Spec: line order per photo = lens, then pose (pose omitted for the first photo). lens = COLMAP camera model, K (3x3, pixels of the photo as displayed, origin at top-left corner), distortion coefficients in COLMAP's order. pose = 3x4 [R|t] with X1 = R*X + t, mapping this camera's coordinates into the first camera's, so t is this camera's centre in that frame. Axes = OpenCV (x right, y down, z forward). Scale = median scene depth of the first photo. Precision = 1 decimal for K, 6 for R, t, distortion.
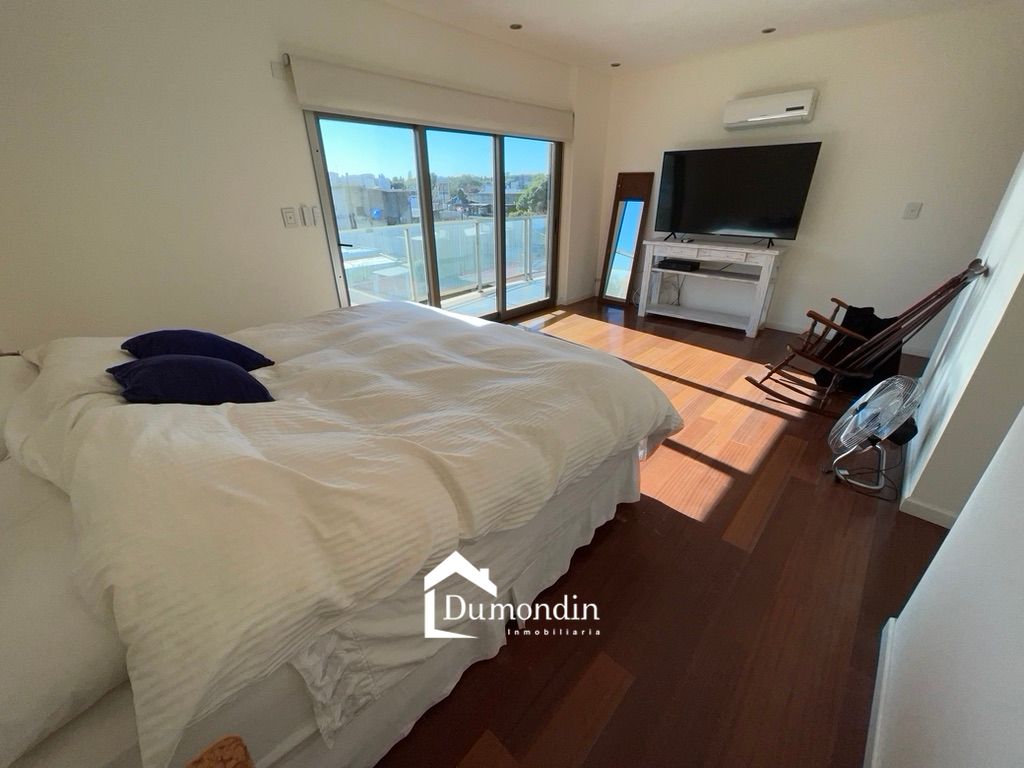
lens RADIAL K [[409.9, 0, 512.0], [0, 409.9, 384.0], [0, 0, 1]] dist [-0.010141, 0.000332]
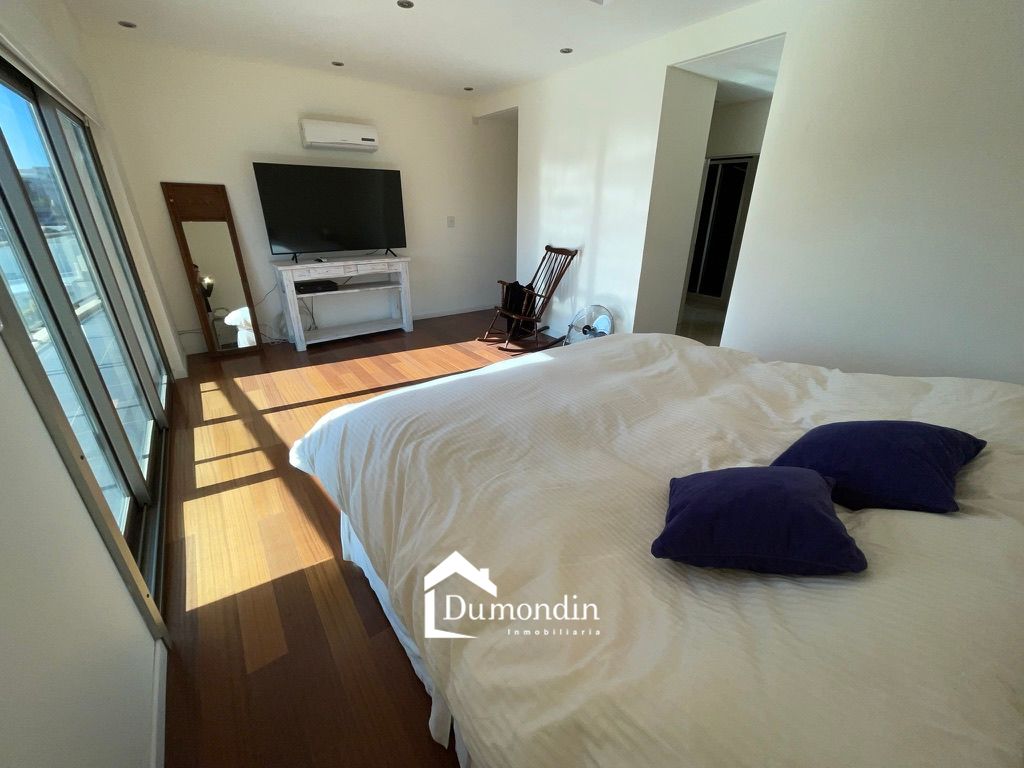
lens RADIAL K [[409.9, 0, 512.0], [0, 409.9, 384.0], [0, 0, 1]] dist [-0.010141, 0.000332]
pose [[0.173185, -0.381766, 0.907889, -0.453087], [0.408049, 0.866793, 0.286647, -0.185945], [-0.896383, 0.320820, 0.305895, 0.391300]]
